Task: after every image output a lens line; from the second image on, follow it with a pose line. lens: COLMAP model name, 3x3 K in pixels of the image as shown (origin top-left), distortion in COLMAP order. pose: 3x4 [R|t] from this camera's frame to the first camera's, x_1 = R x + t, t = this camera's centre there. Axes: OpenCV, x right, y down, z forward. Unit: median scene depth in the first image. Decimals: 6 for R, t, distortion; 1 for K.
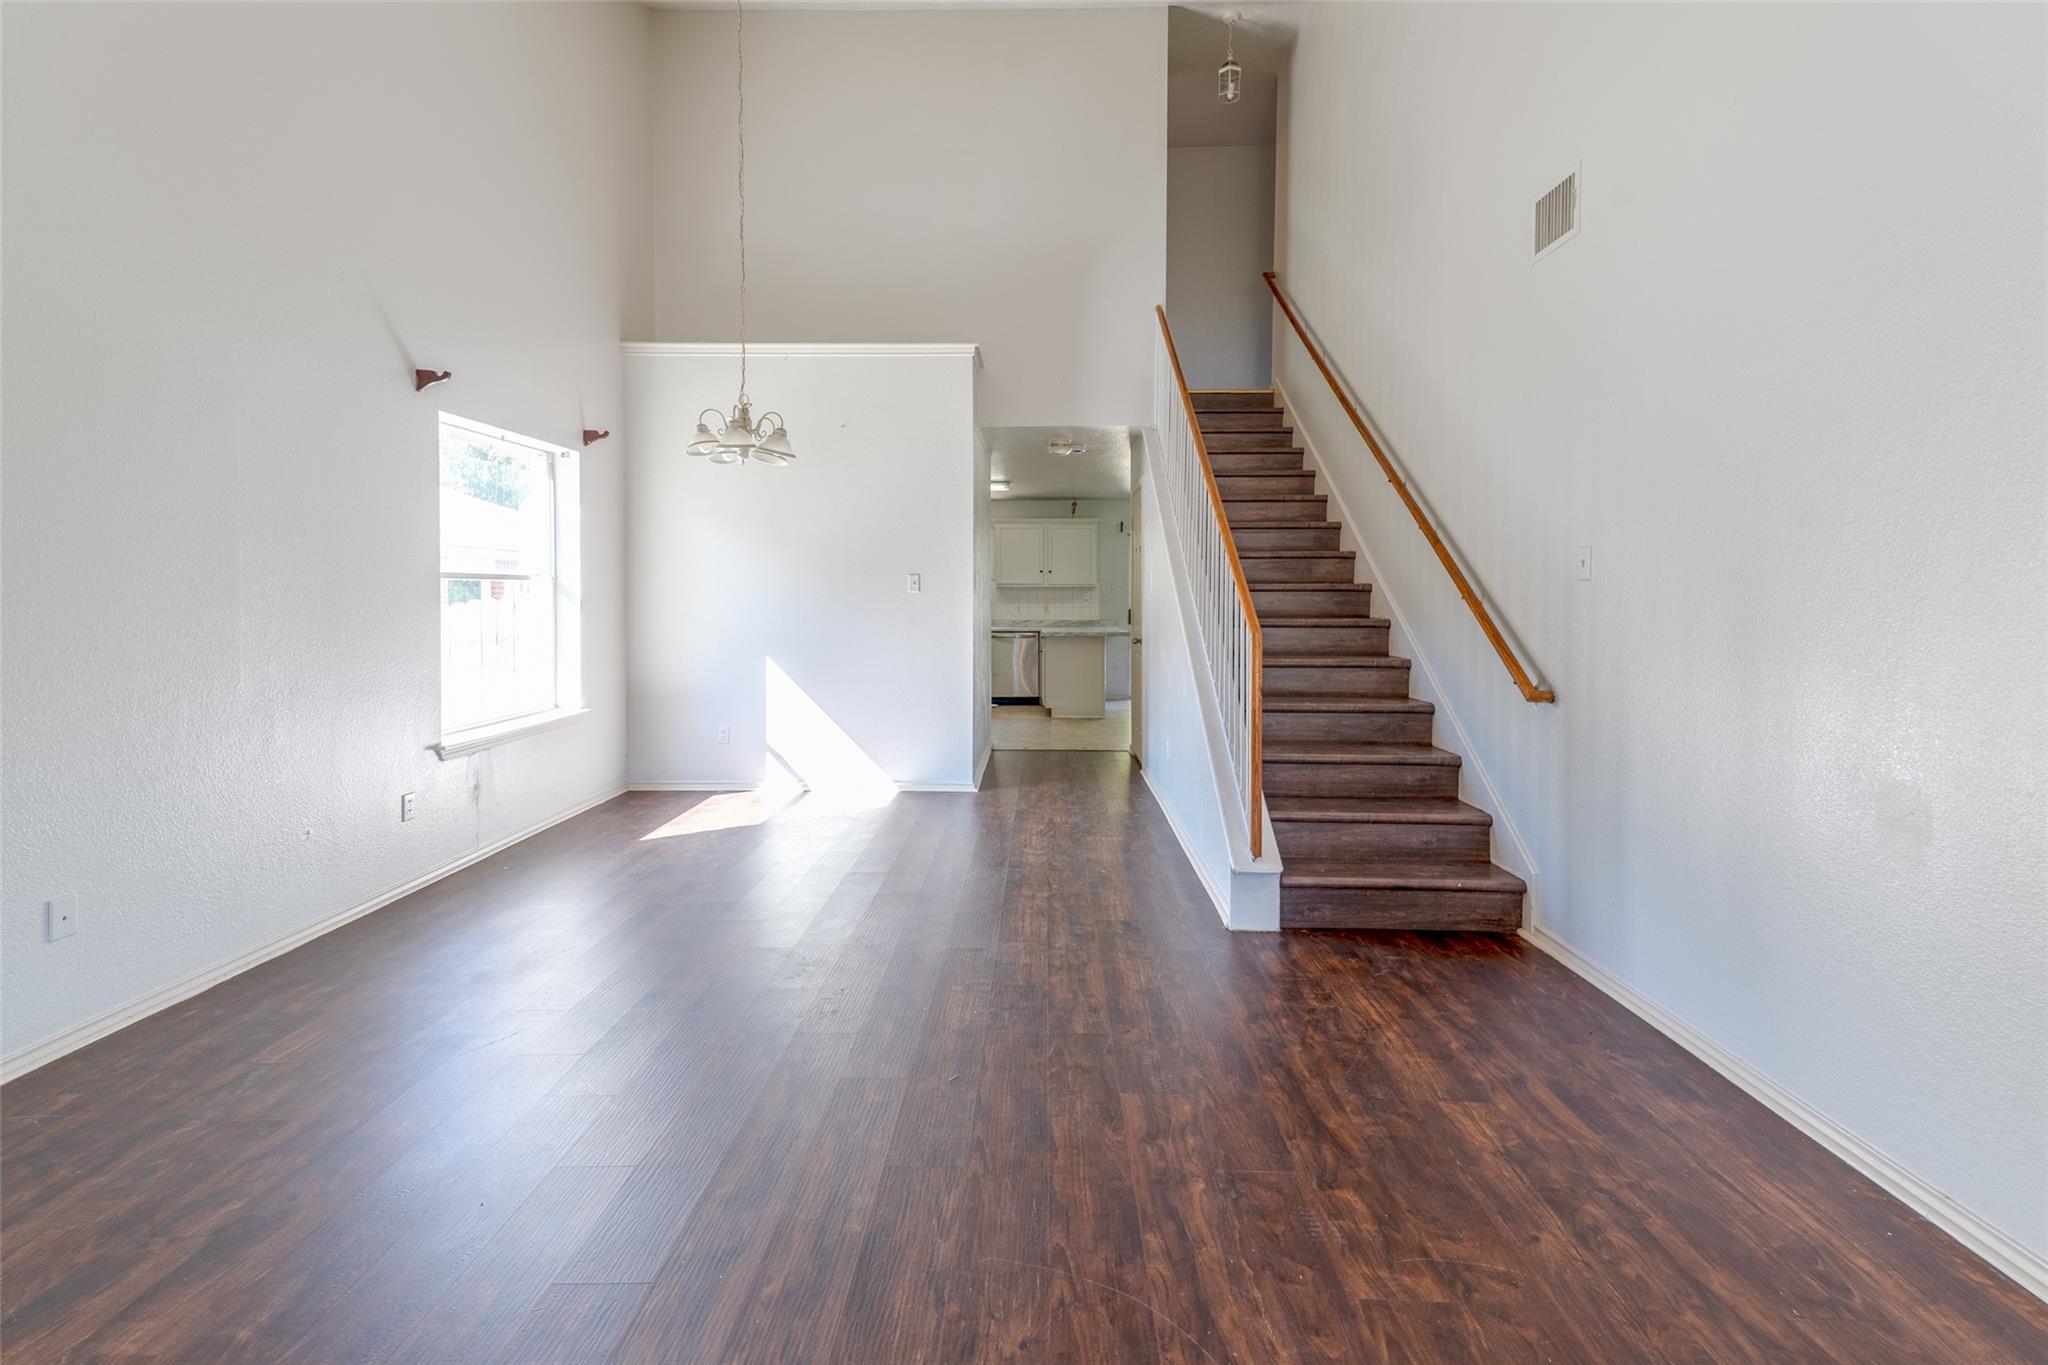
lens RADIAL K [[890.6, 0, 1021.5], [0, 890.6, 637.8], [0, 0, 1]] dist [0.017459, -0.000028]
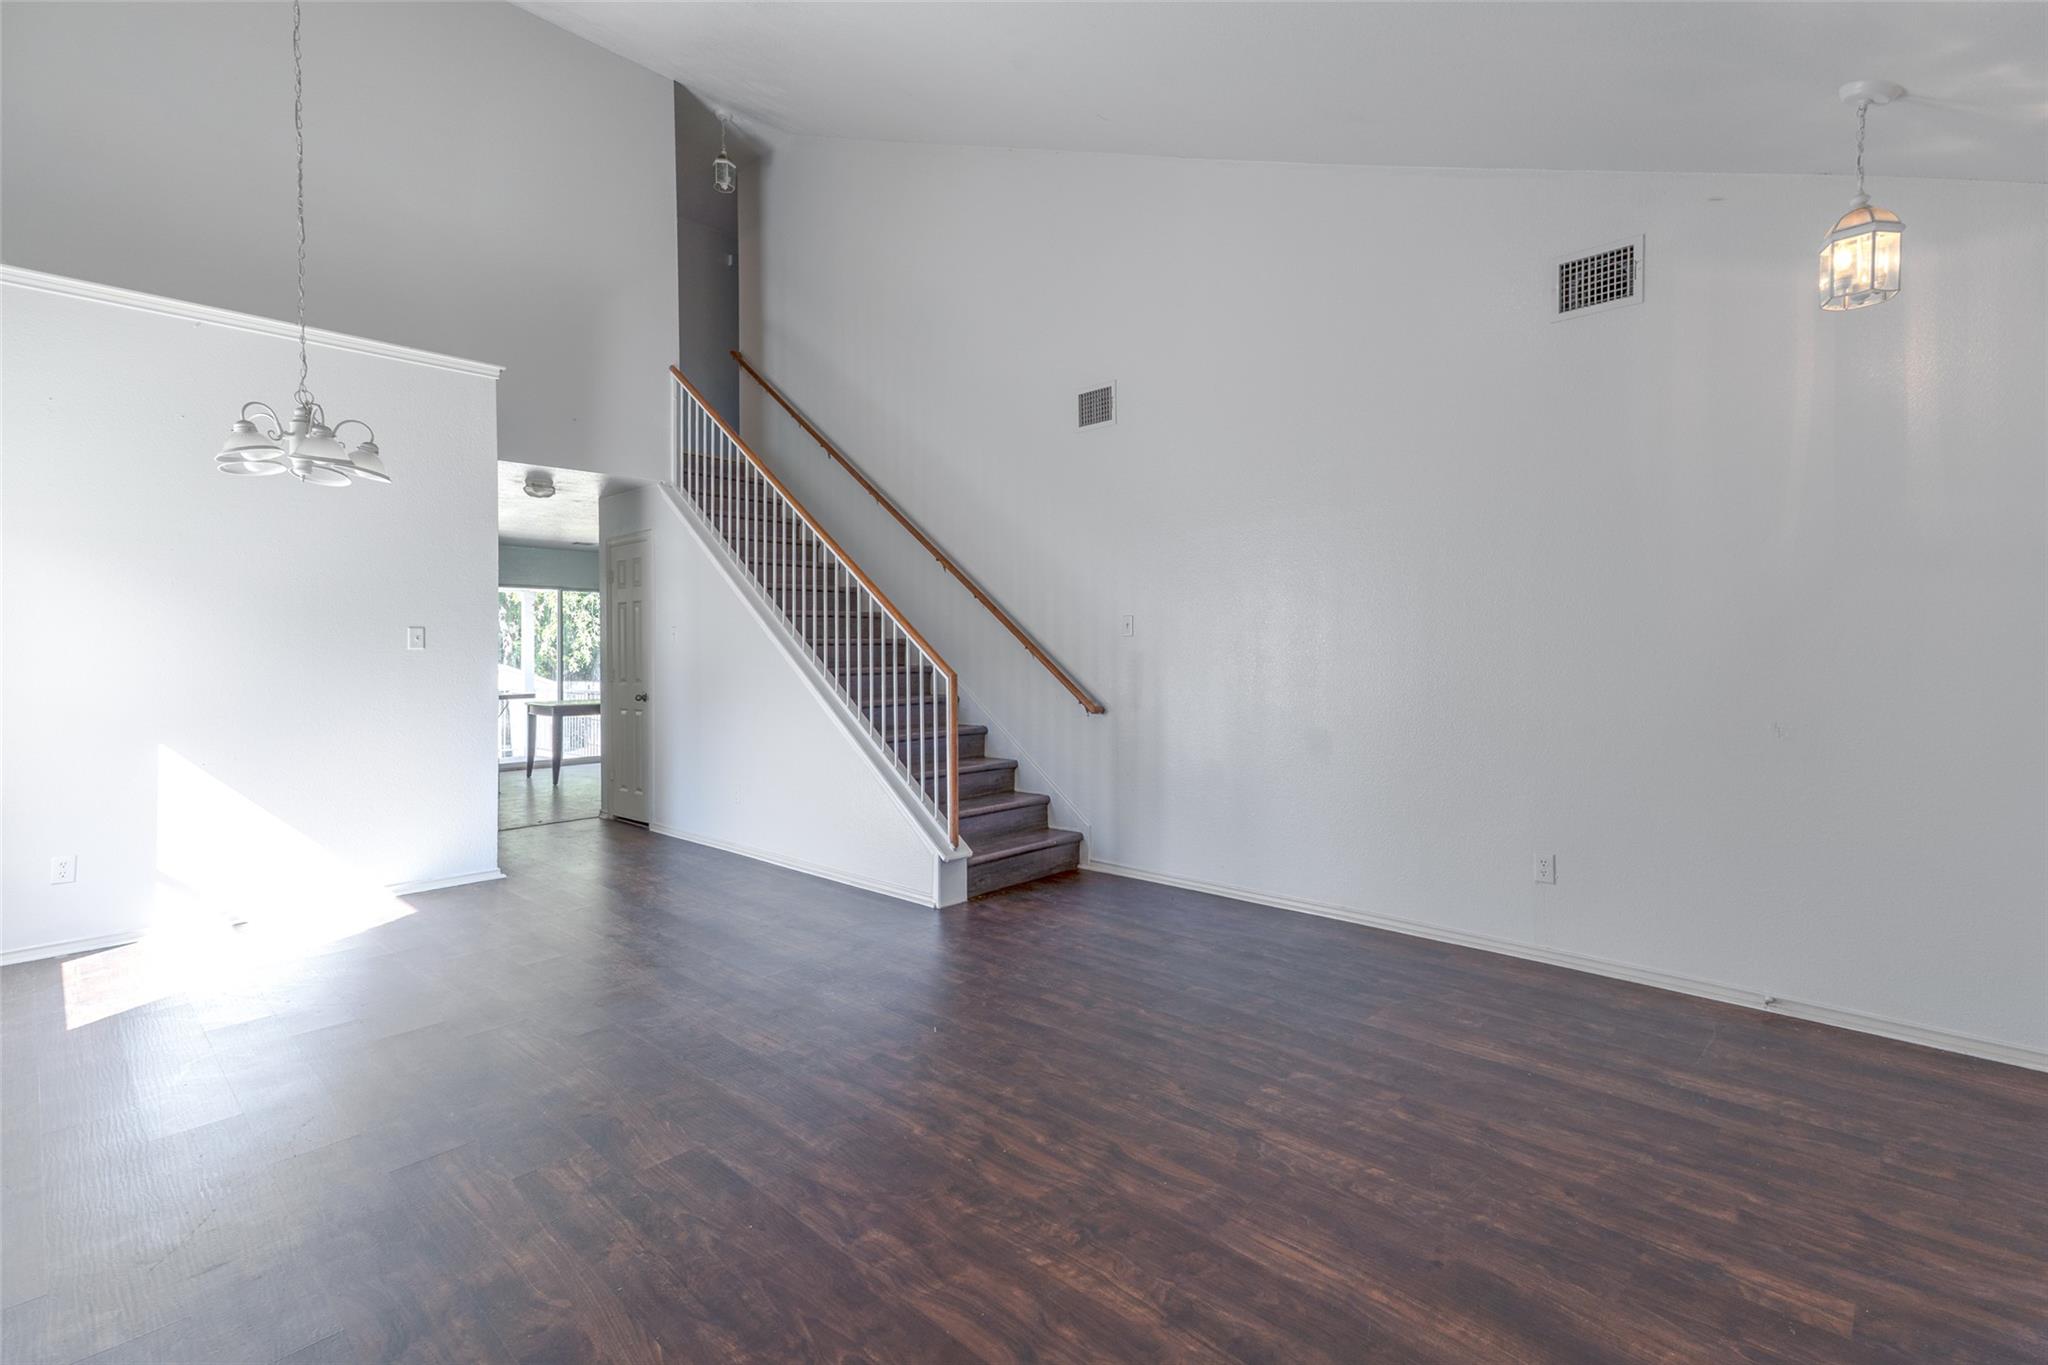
lens RADIAL K [[915.6, 0, 1024.0], [0, 915.6, 682.5], [0, 0, 1]] dist [0.001516, -0.000085]
pose [[0.662824, -0.034693, 0.747971, -0.640095], [0.044248, 0.998995, 0.007125, 0.000192], [-0.747466, 0.028374, 0.663693, 0.028002]]
